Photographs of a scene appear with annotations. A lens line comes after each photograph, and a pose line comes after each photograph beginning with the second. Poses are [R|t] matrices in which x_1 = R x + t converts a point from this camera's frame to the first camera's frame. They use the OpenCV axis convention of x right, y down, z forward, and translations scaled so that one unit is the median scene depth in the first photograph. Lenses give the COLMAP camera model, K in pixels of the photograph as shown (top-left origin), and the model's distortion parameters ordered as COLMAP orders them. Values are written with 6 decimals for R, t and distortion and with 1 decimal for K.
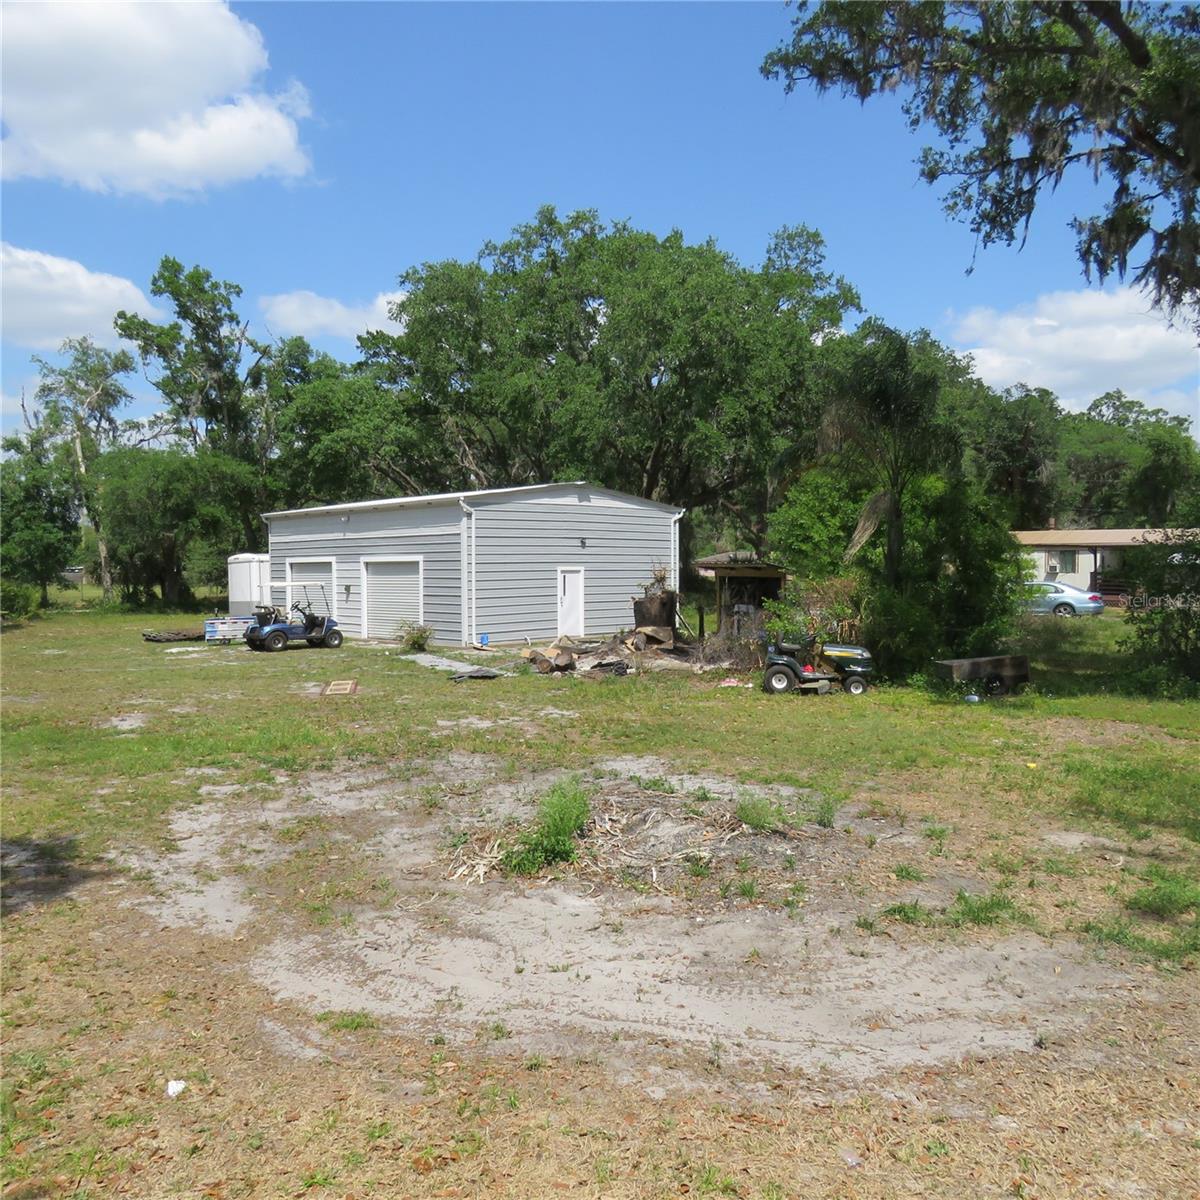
lens RADIAL K [[1010.7, 0, 606.5], [0, 1010.7, 590.6], [0, 0, 1]] dist [-0.014540, 0.004945]
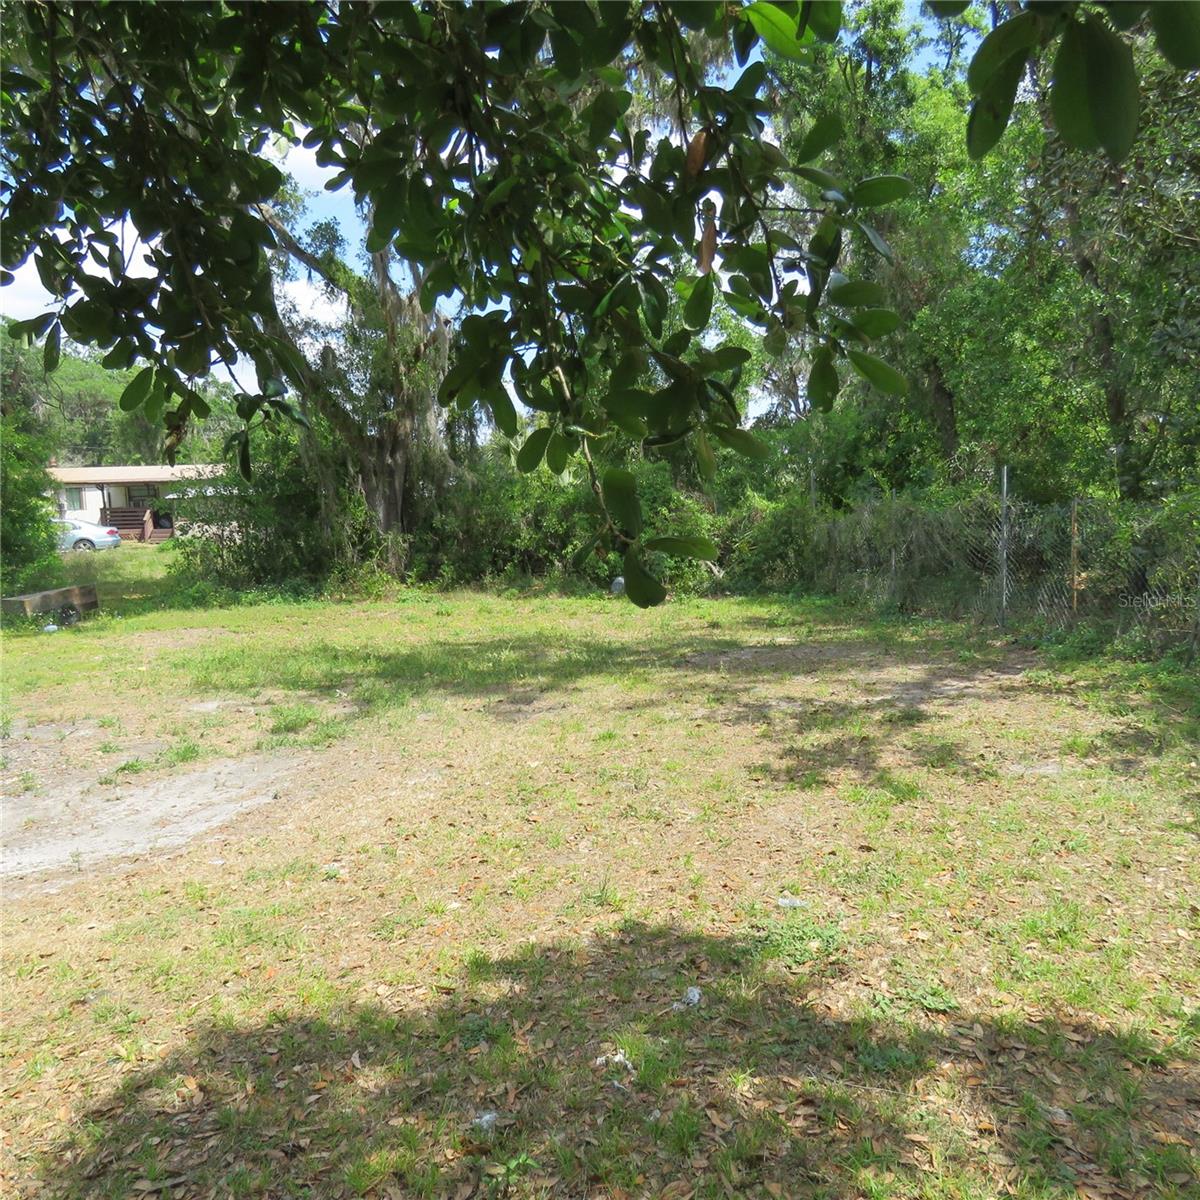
lens RADIAL K [[1010.7, 0, 606.5], [0, 1010.7, 590.6], [0, 0, 1]] dist [-0.014540, 0.004945]
pose [[0.589195, -0.103406, 0.801347, -0.105503], [0.053613, 0.994594, 0.088924, 0.003689], [-0.806210, -0.009431, 0.591554, -0.074312]]
